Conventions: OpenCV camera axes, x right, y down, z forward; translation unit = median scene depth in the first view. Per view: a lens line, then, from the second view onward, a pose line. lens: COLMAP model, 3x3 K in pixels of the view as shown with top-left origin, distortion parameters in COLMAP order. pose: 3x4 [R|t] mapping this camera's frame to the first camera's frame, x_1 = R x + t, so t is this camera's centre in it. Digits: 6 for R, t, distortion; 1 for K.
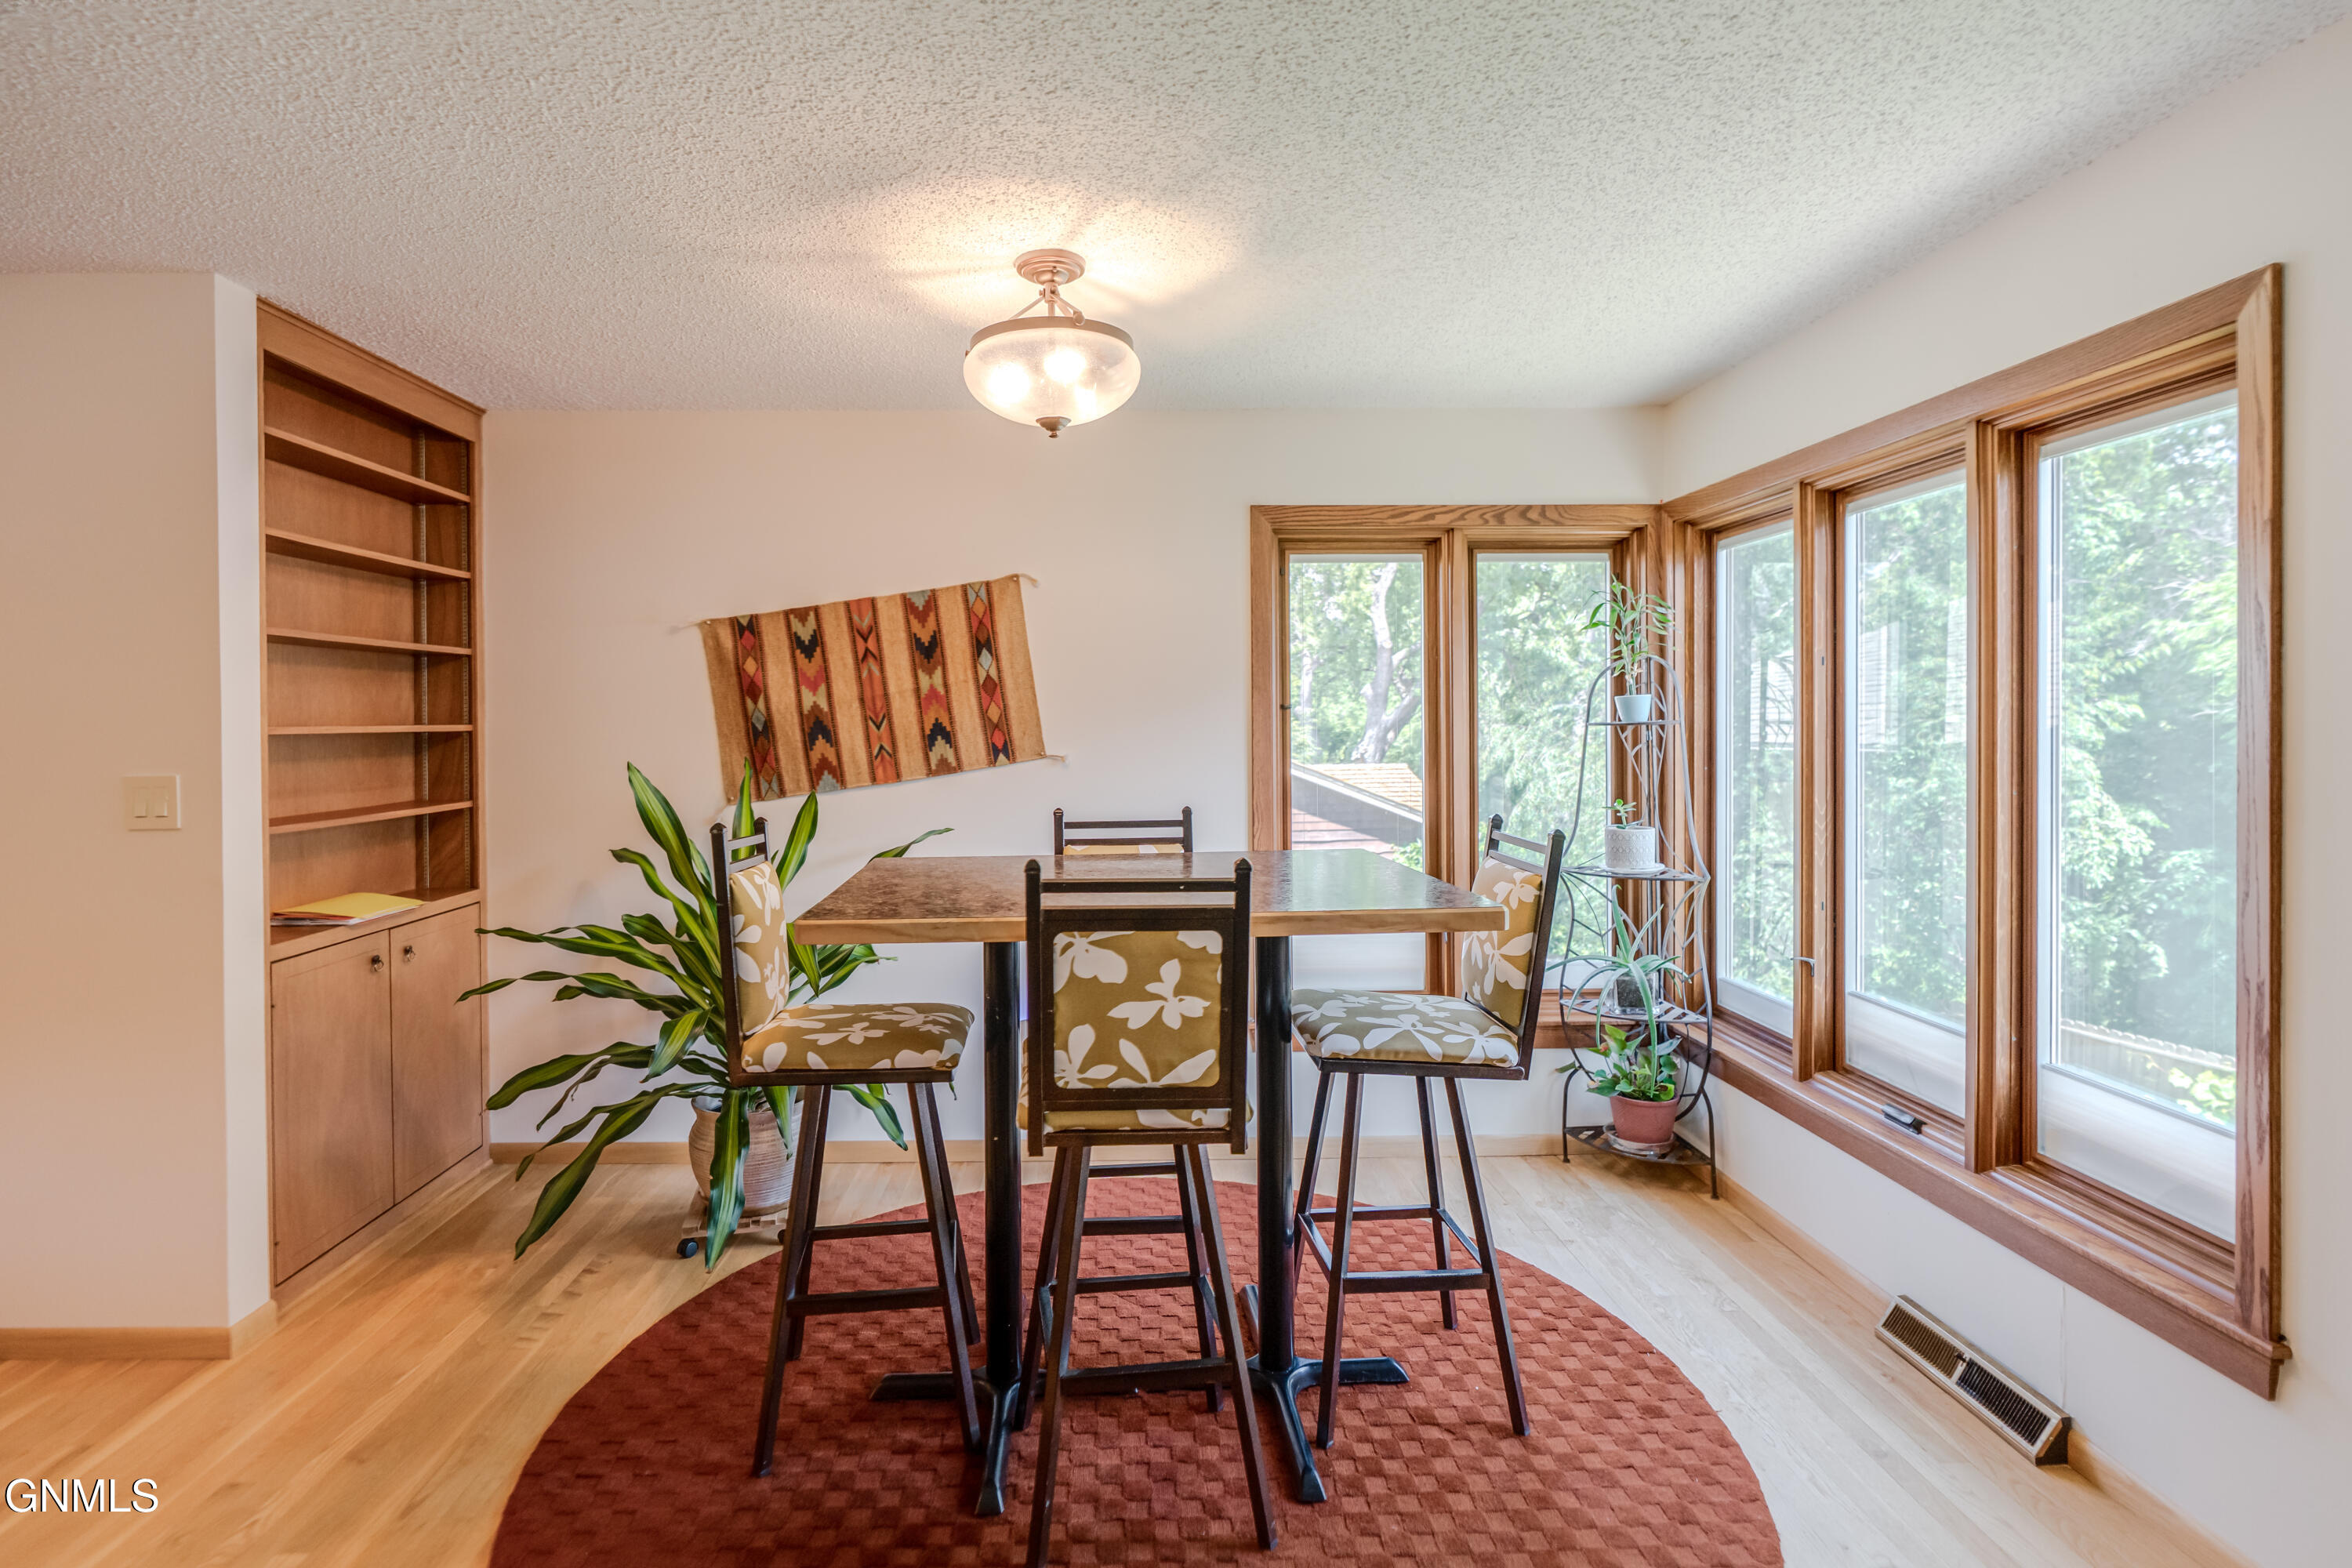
lens RADIAL K [[1166.4, 0, 1179.3], [0, 1166.4, 733.8], [0, 0, 1]] dist [-0.006288, -0.000085]
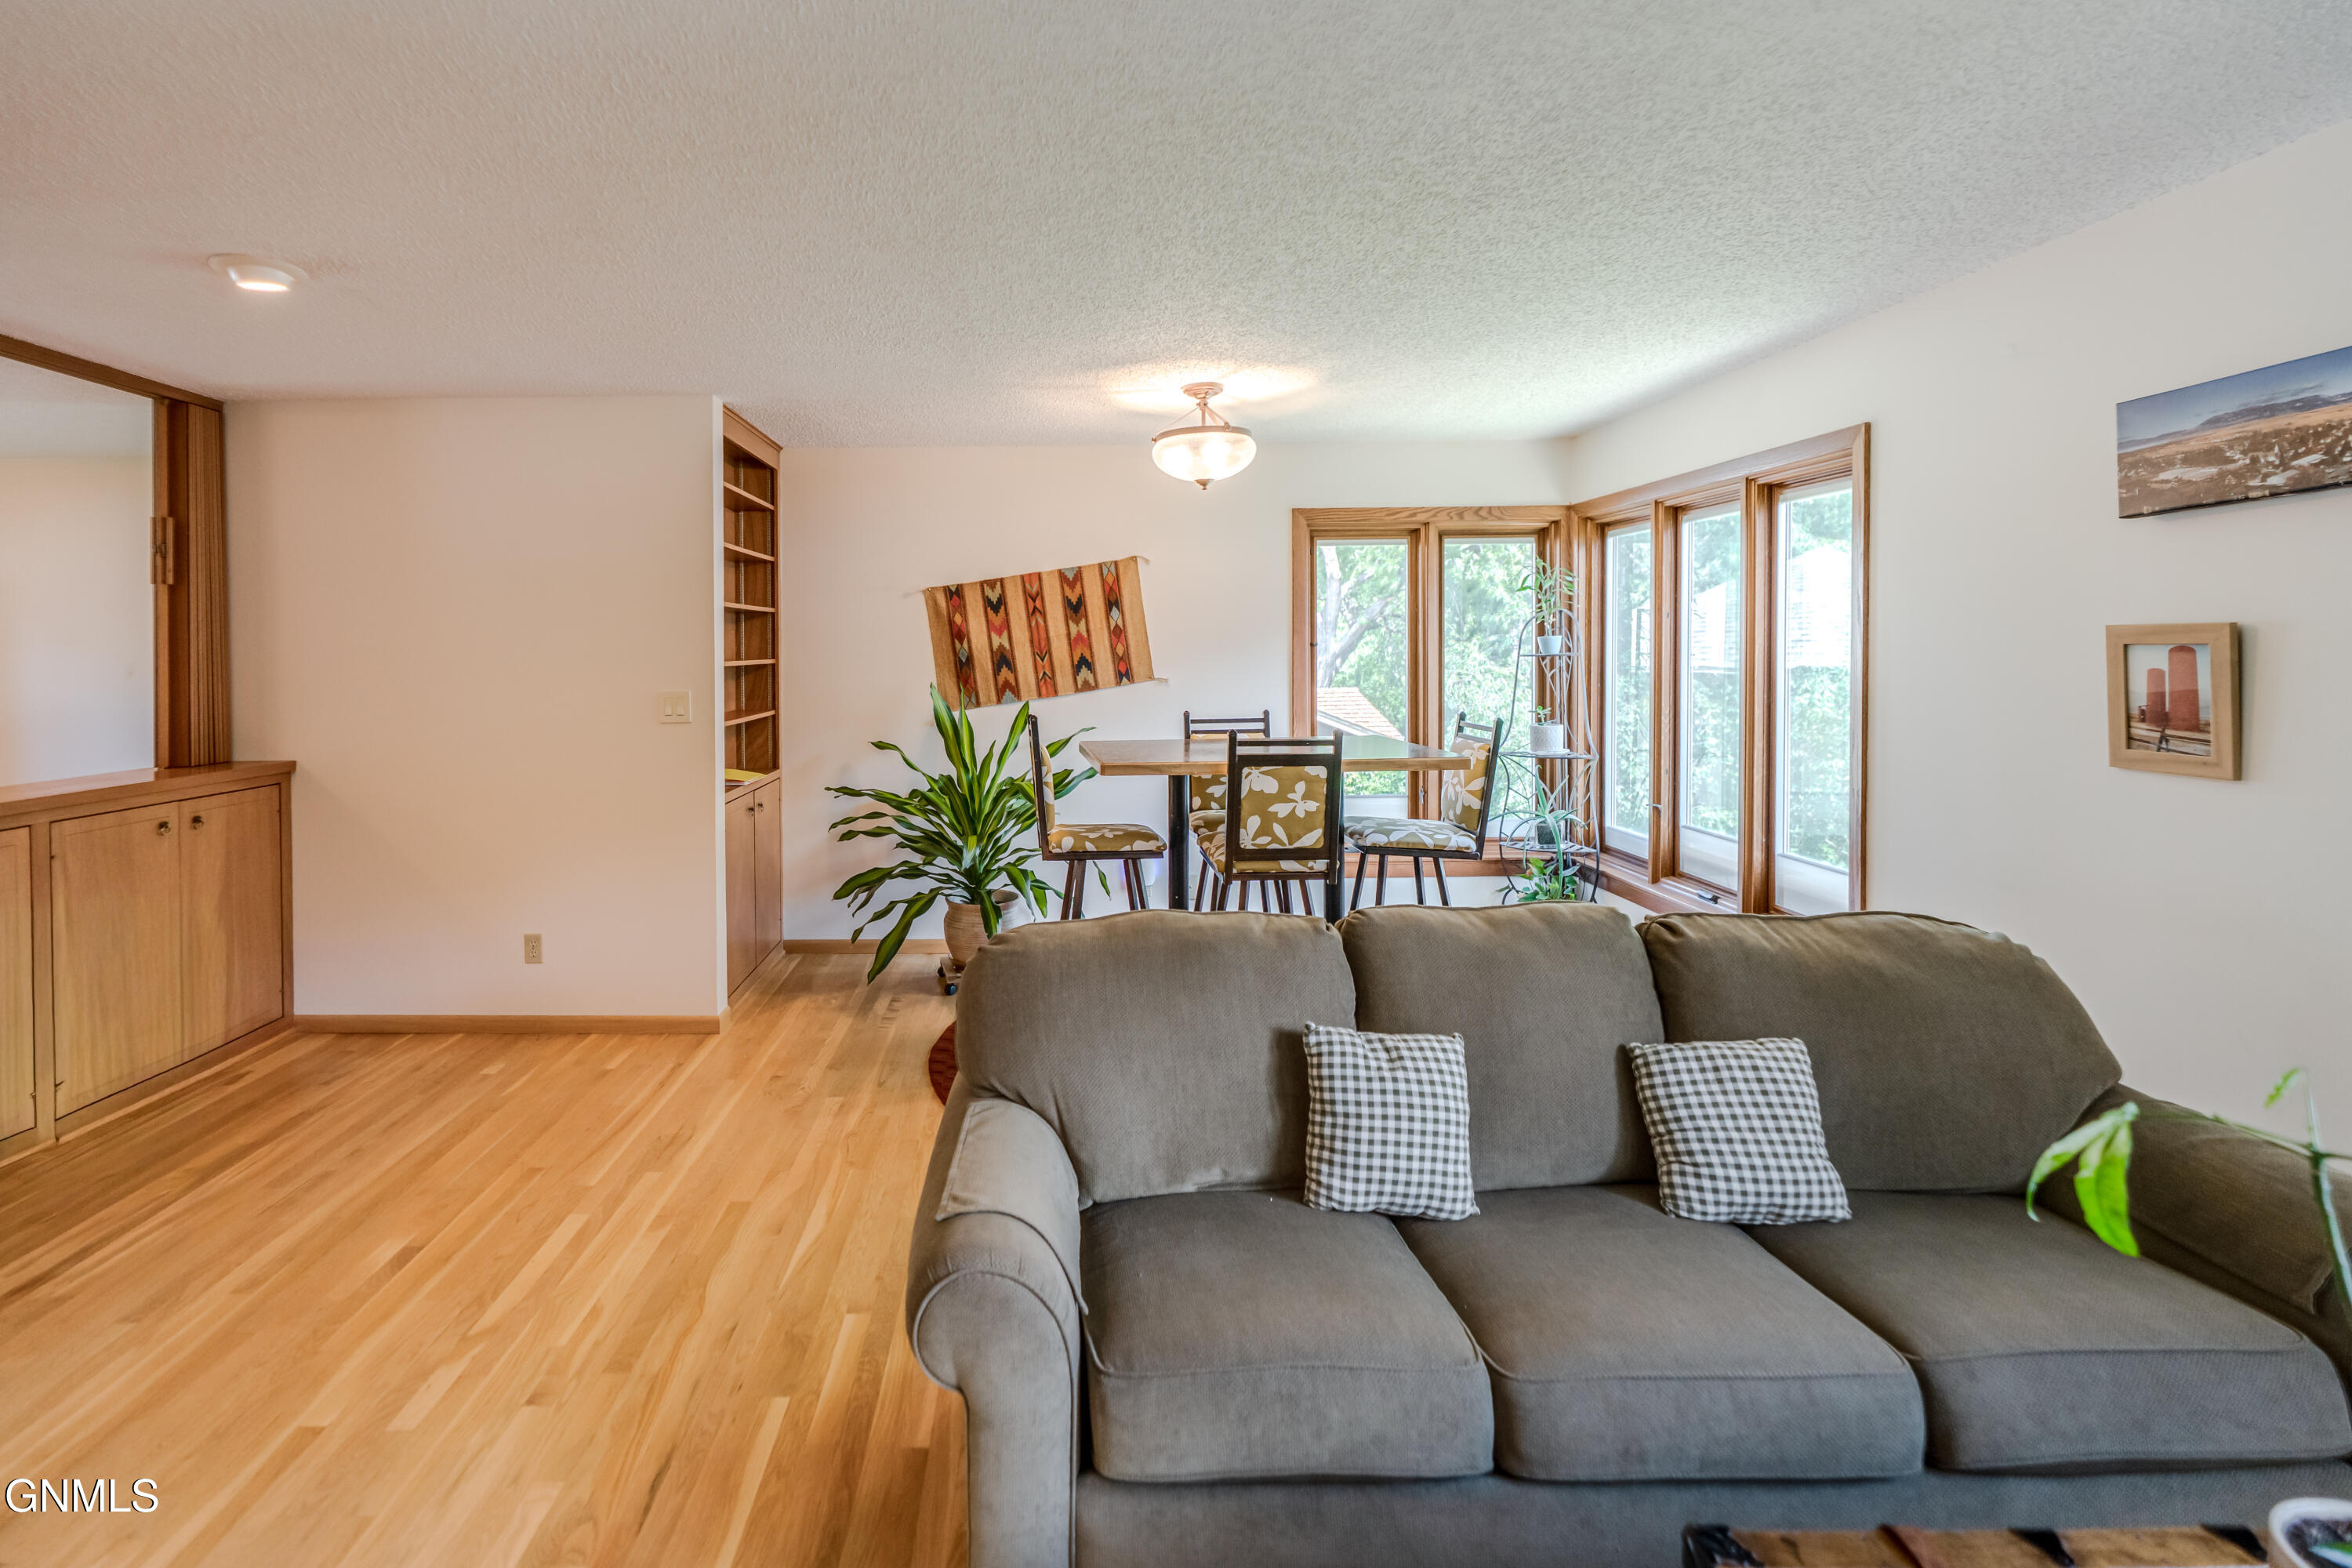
lens RADIAL K [[1152.3, 0, 1145.3], [0, 1152.3, 691.4], [0, 0, 1]] dist [0.001103, 0.000790]
pose [[0.999853, -0.003696, 0.016758, -0.153733], [0.003249, 0.999640, 0.026629, -0.003883], [-0.016850, -0.026570, 0.999505, -0.469907]]
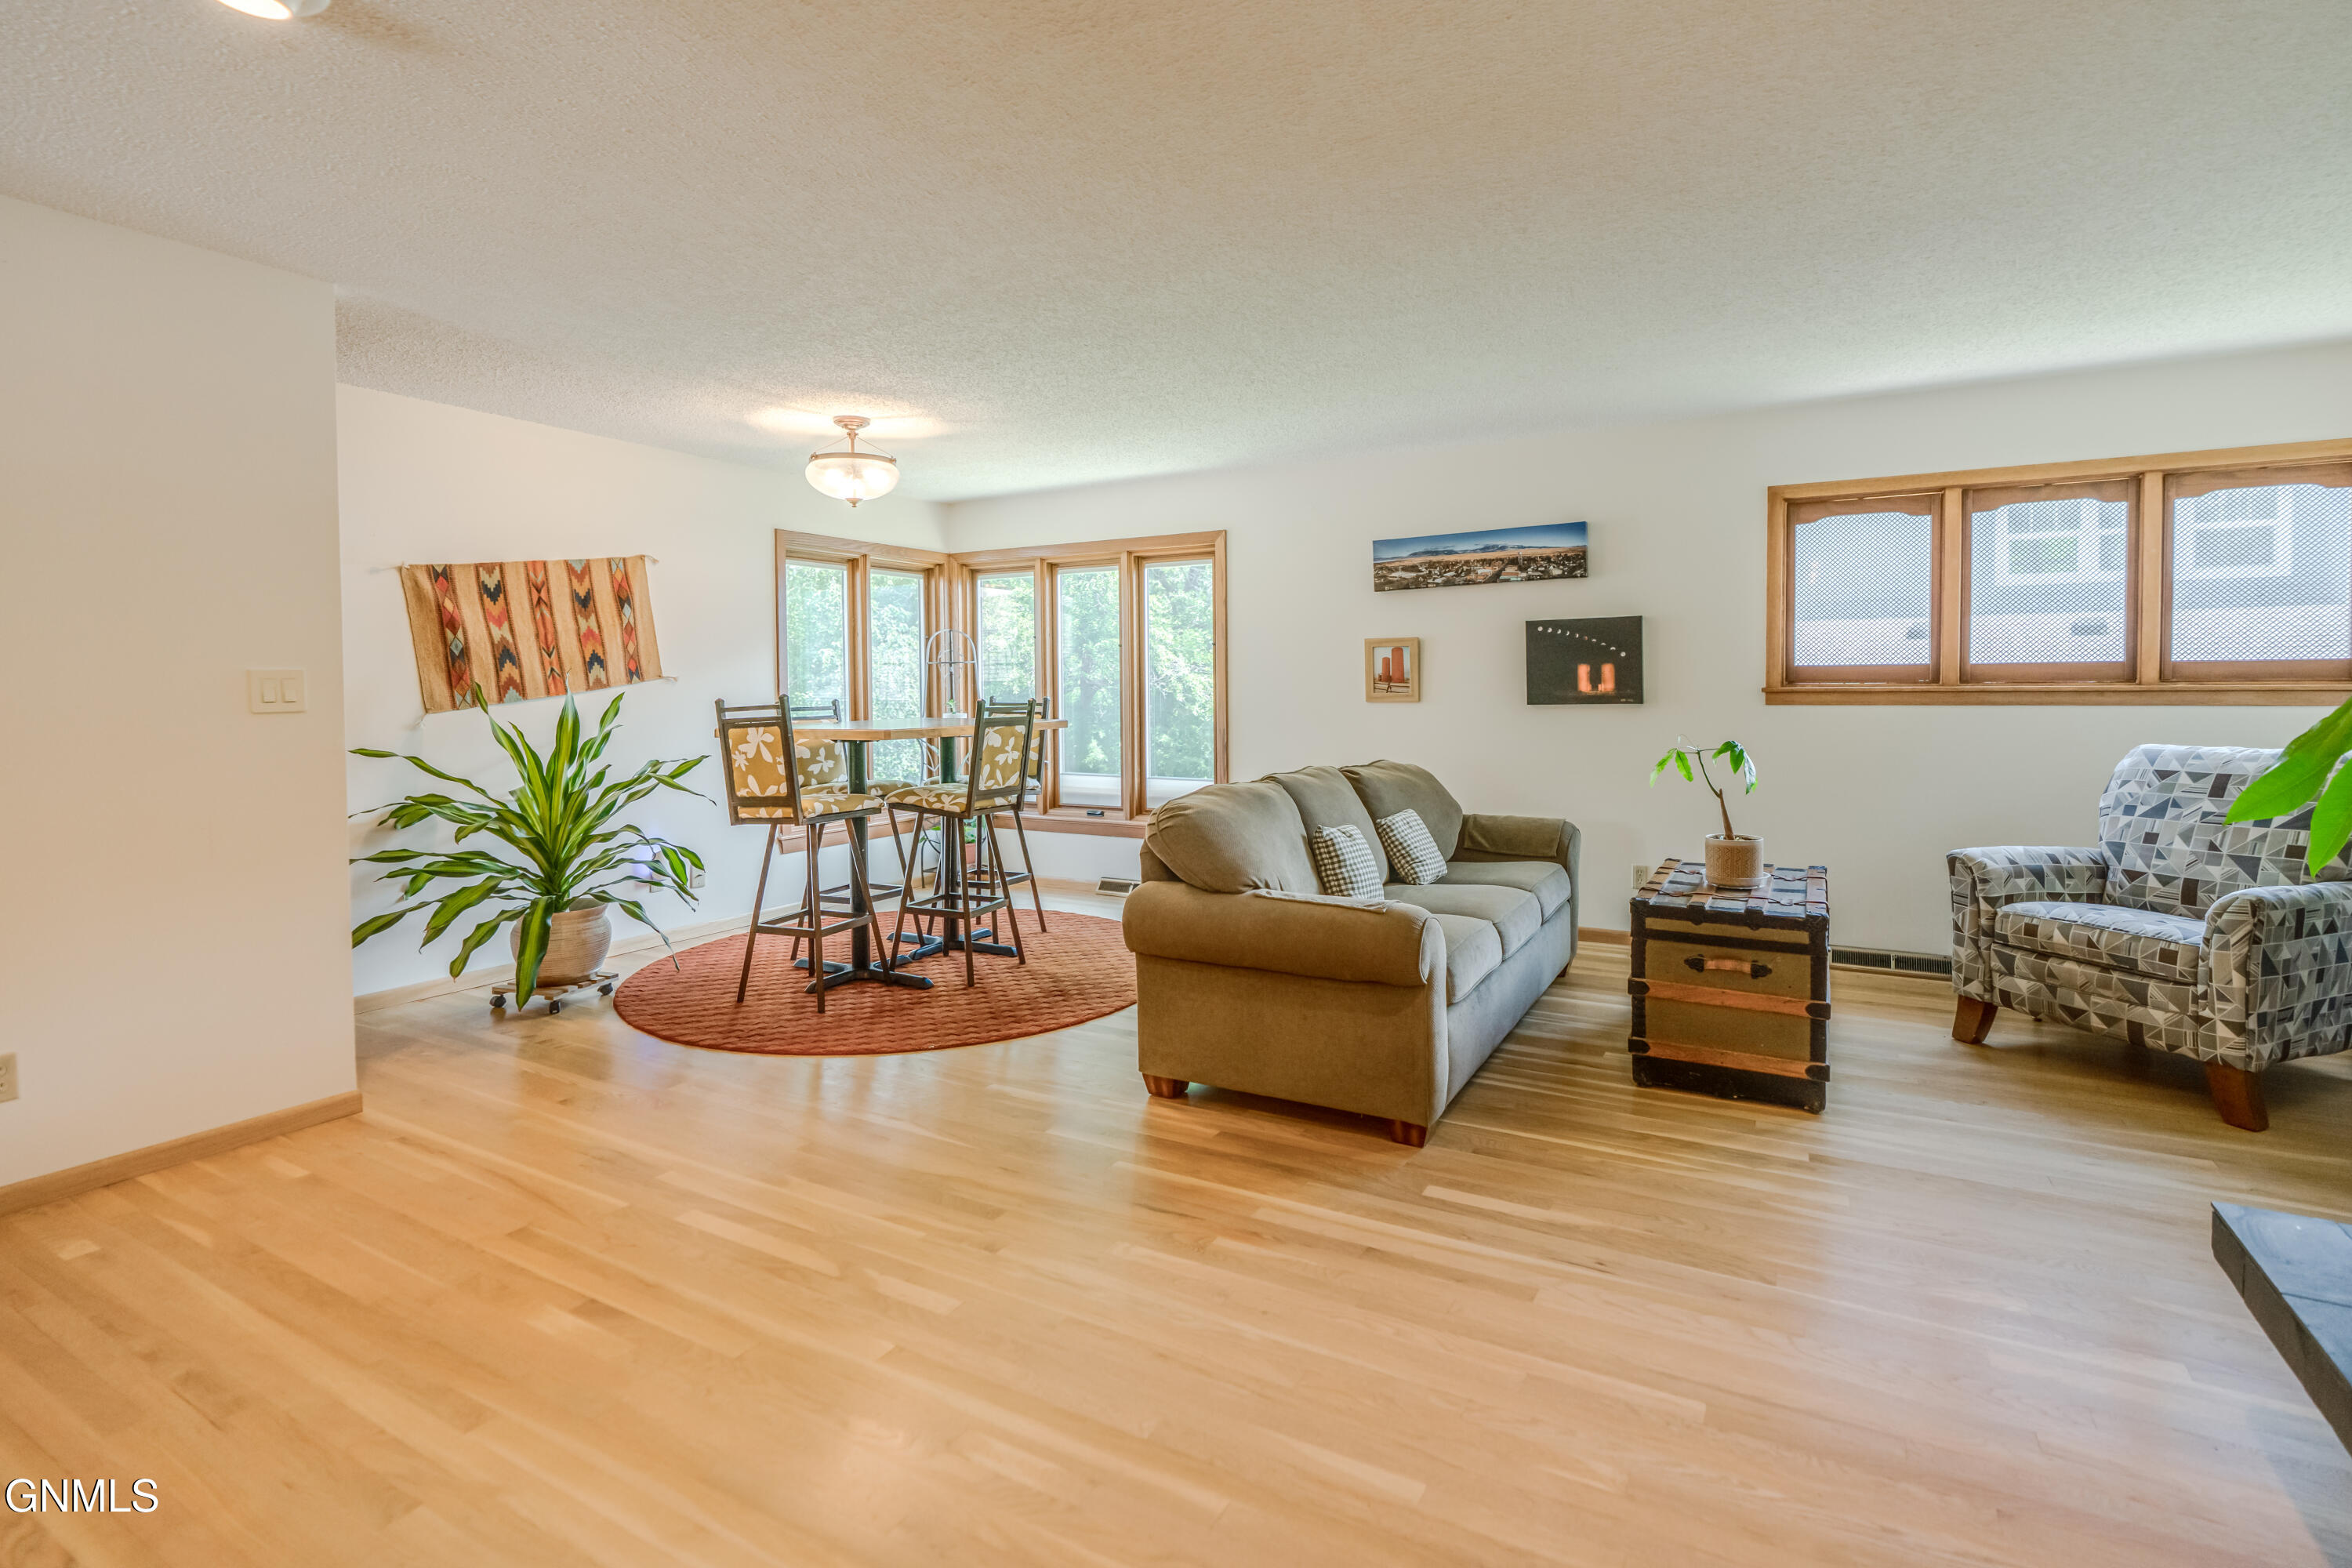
lens RADIAL K [[1019.7, 0, 1217.5], [0, 1019.7, 715.1], [0, 0, 1]] dist [0.041633, -0.011180]
pose [[0.515851, -0.025508, 0.856299, -0.907926], [0.015423, 0.999671, 0.020488, 0.052632], [-0.856540, 0.002638, 0.516074, -0.310579]]
